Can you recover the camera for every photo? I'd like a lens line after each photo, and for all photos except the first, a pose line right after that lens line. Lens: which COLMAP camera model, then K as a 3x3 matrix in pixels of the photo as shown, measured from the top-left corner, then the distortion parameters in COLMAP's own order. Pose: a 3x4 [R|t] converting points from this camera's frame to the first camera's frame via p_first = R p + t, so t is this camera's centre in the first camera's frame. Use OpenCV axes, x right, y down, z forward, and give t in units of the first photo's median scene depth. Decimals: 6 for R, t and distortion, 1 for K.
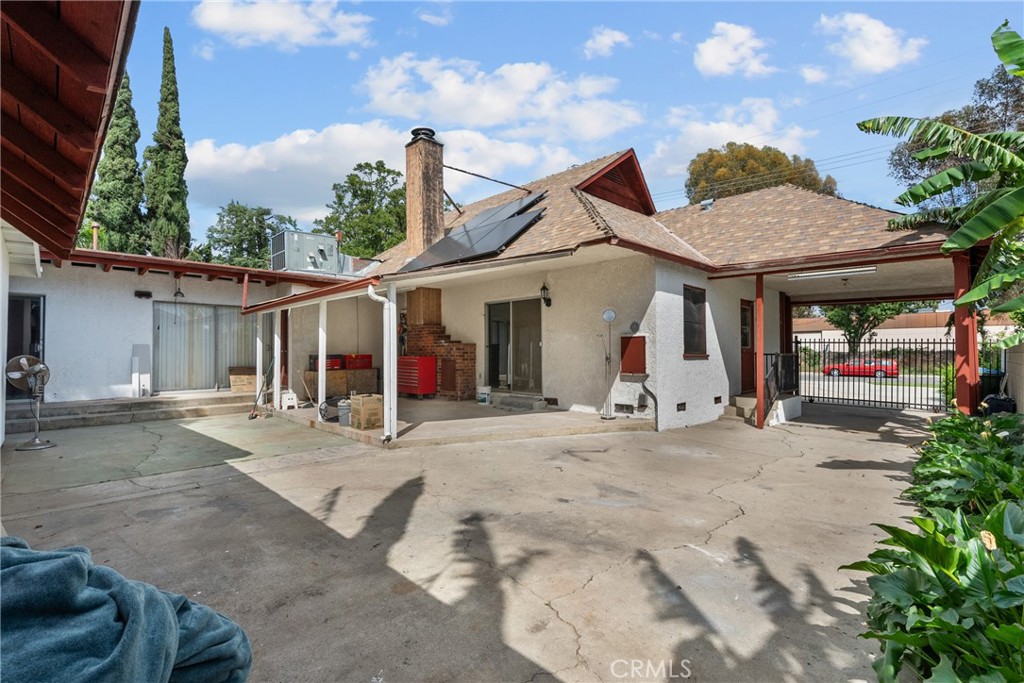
lens RADIAL K [[465.3, 0, 515.6], [0, 465.3, 336.1], [0, 0, 1]] dist [-0.003136, -0.000049]
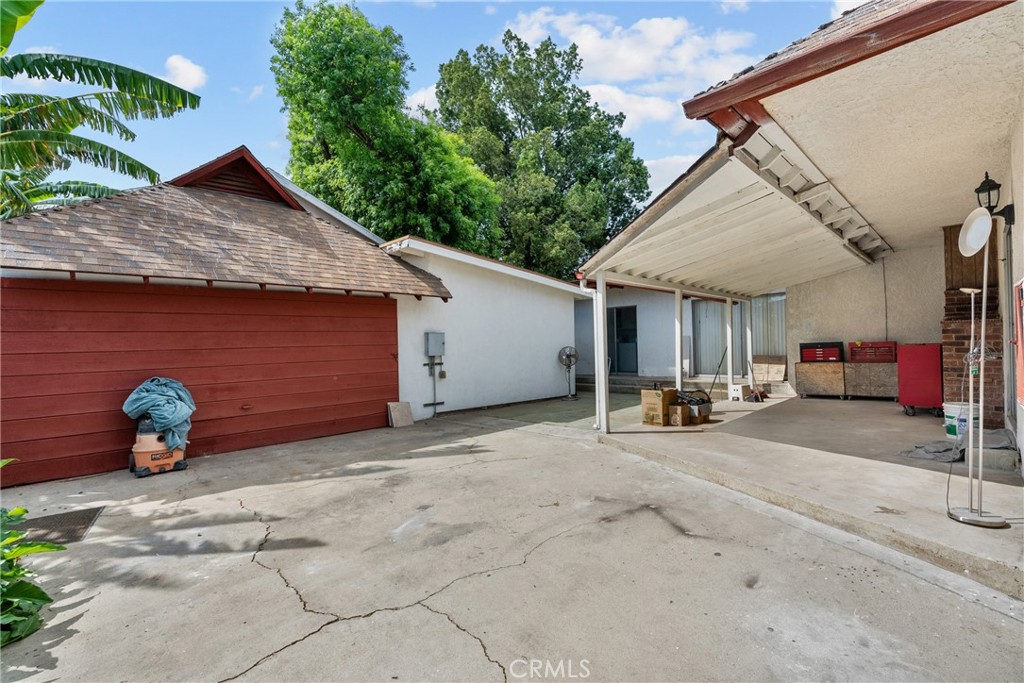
lens RADIAL K [[465.3, 0, 515.6], [0, 465.3, 336.1], [0, 0, 1]] dist [-0.003136, -0.000049]
pose [[-0.006338, -0.018530, -0.999808, 0.998655], [0.052434, 0.998447, -0.018837, 0.039444], [0.998604, -0.052543, -0.005357, 1.165030]]
